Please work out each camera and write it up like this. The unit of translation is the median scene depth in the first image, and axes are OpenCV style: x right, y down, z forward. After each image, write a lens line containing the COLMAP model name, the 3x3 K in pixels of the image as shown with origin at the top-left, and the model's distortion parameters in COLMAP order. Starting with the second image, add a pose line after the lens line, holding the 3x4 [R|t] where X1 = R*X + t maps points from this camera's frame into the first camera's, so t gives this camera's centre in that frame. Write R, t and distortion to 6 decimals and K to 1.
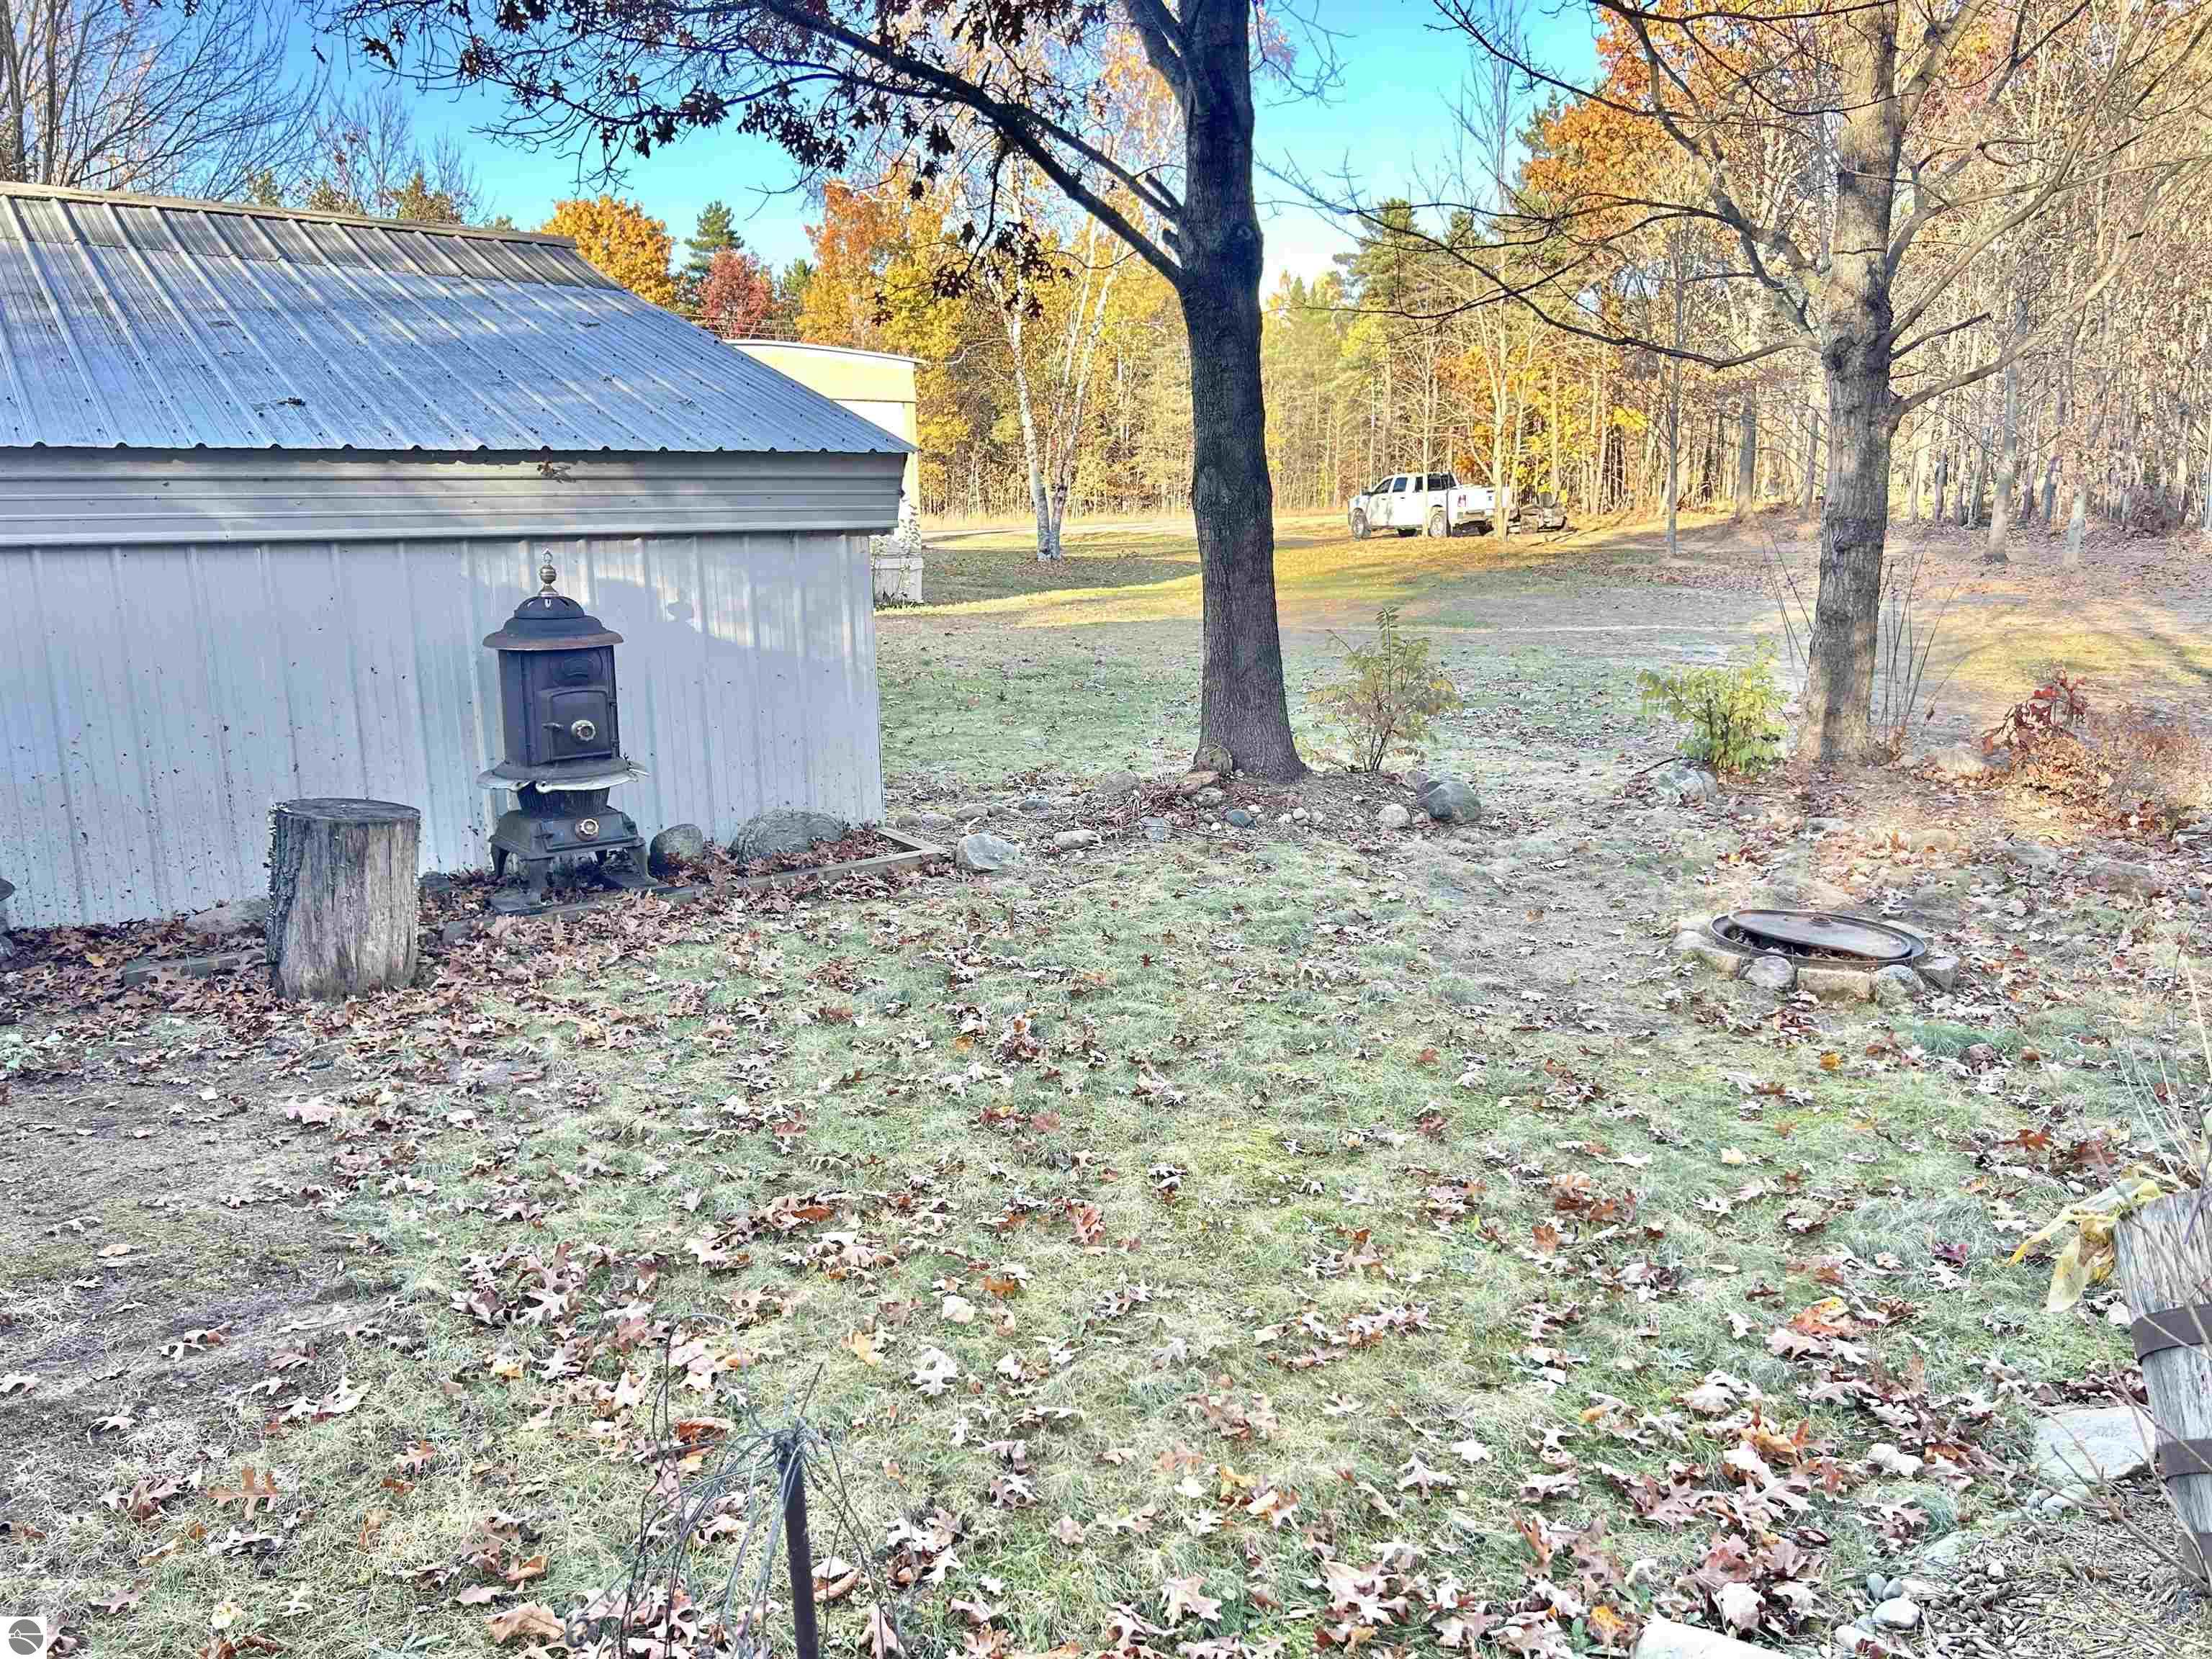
lens RADIAL K [[1703.3, 0, 1091.0], [0, 1703.3, 826.6], [0, 0, 1]] dist [0.080574, -0.079064]
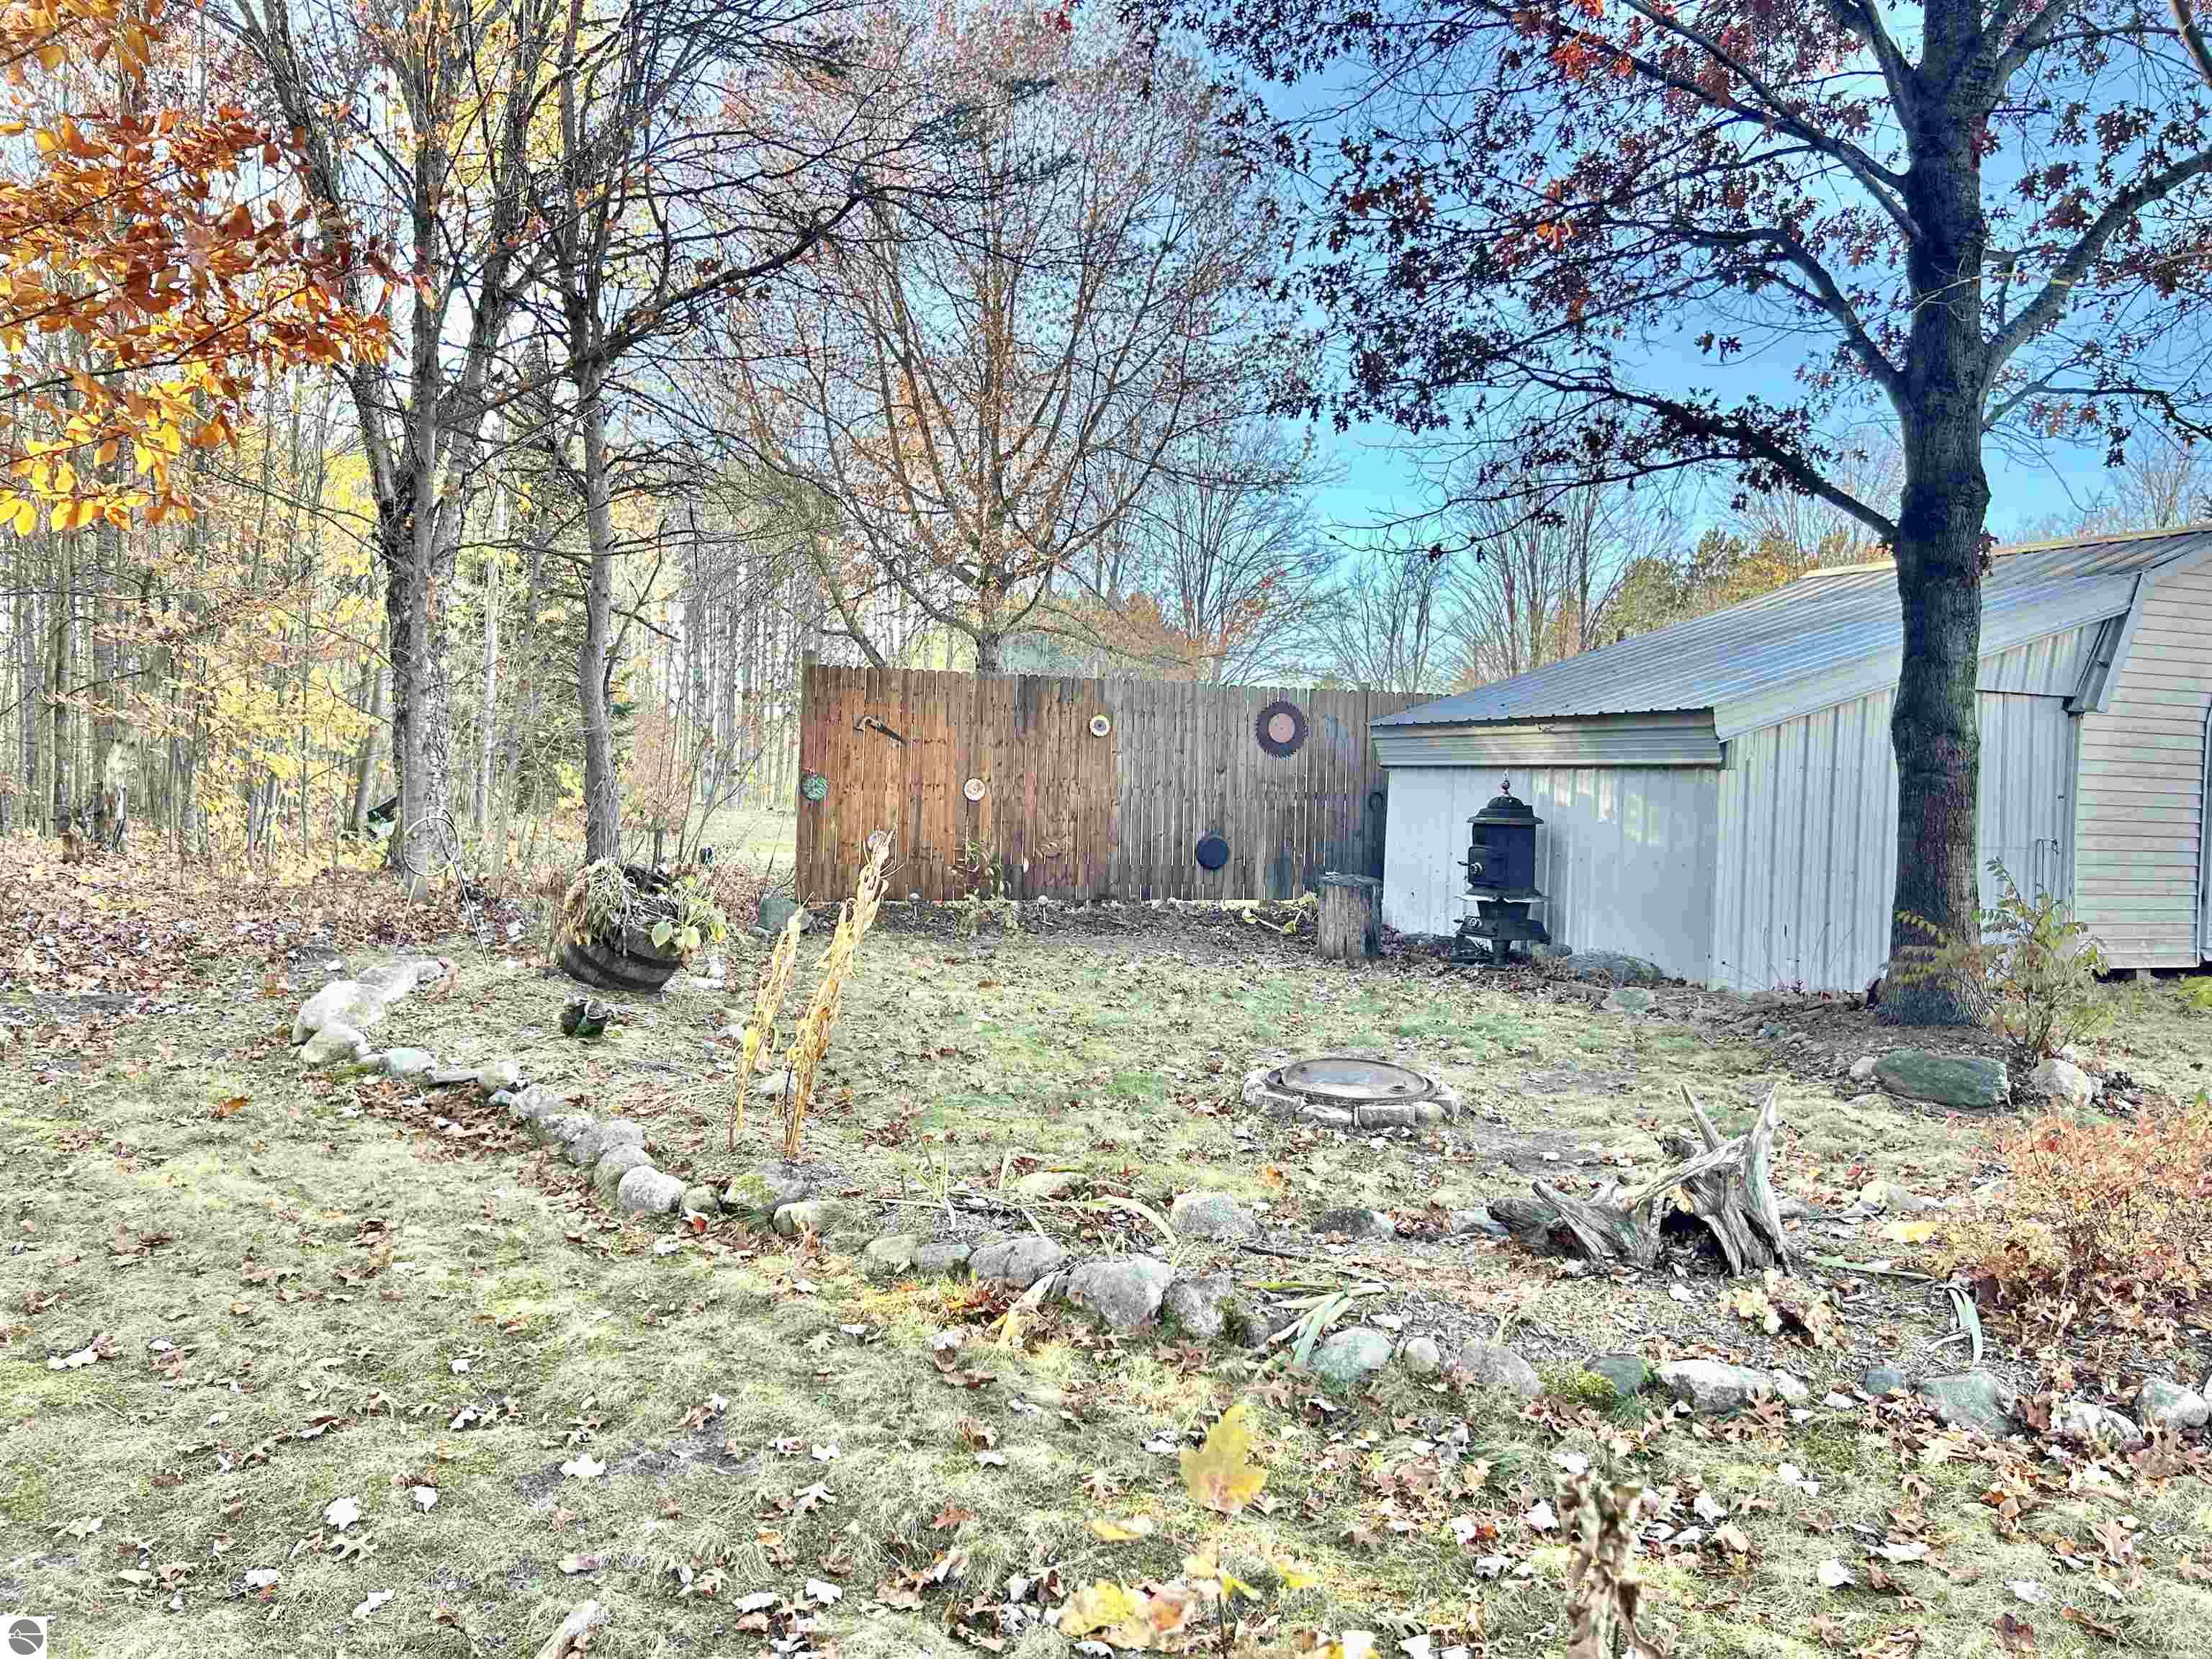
lens RADIAL K [[1703.3, 0, 1091.0], [0, 1703.3, 826.6], [0, 0, 1]] dist [0.080574, -0.079064]
pose [[-0.228198, 0.061568, -0.971666, 1.462890], [-0.159908, 0.982076, 0.099783, -0.207653], [0.960393, 0.178147, -0.214262, 0.942138]]
